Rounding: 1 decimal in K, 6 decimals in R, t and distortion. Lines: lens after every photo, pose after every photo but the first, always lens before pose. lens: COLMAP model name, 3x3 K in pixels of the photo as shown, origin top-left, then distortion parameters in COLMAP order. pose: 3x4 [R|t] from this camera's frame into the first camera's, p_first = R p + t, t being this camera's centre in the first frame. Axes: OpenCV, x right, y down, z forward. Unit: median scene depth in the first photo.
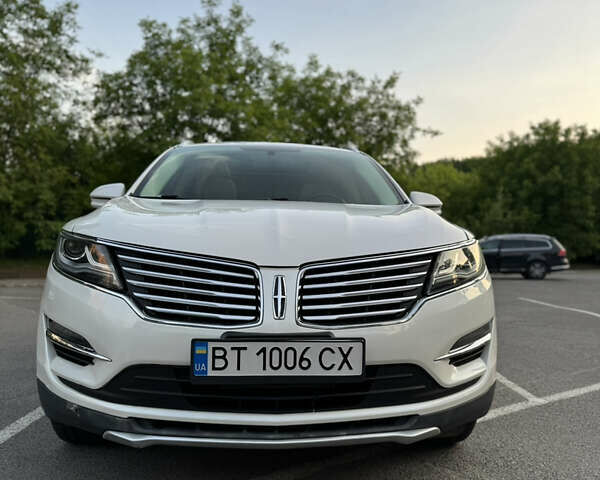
lens RADIAL K [[567.0, 0, 302.2], [0, 567.0, 239.8], [0, 0, 1]] dist [0.023456, 0.000000]
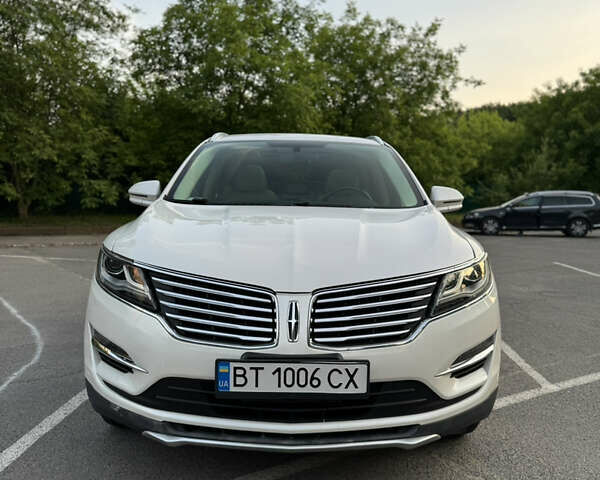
lens RADIAL K [[567.0, 0, 301.5], [0, 567.0, 238.9], [0, 0, 1]] dist [0.023456, 0.000000]
pose [[0.997690, 0.006936, -0.067570, 0.039563], [-0.001016, 0.996186, 0.087245, -0.125545], [0.067917, -0.086975, 0.993893, -0.074521]]
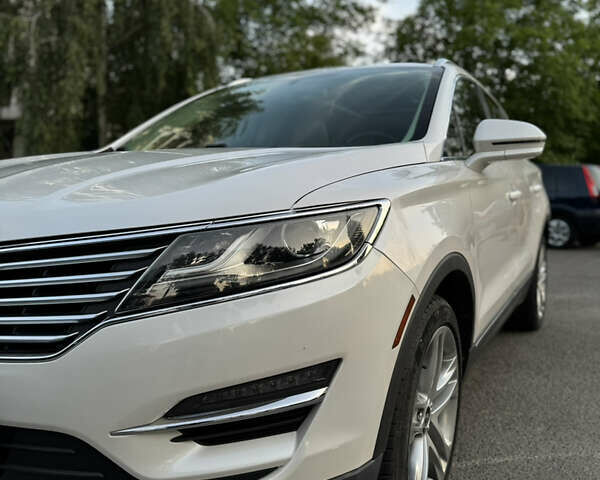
lens RADIAL K [[567.0, 0, 301.9], [0, 567.0, 242.2], [0, 0, 1]] dist [0.023456, 0.000000]
pose [[0.845437, 0.034993, -0.532928, 0.567474], [0.016204, 0.995711, 0.091086, -0.015874], [0.533830, -0.085643, 0.841244, 0.547726]]
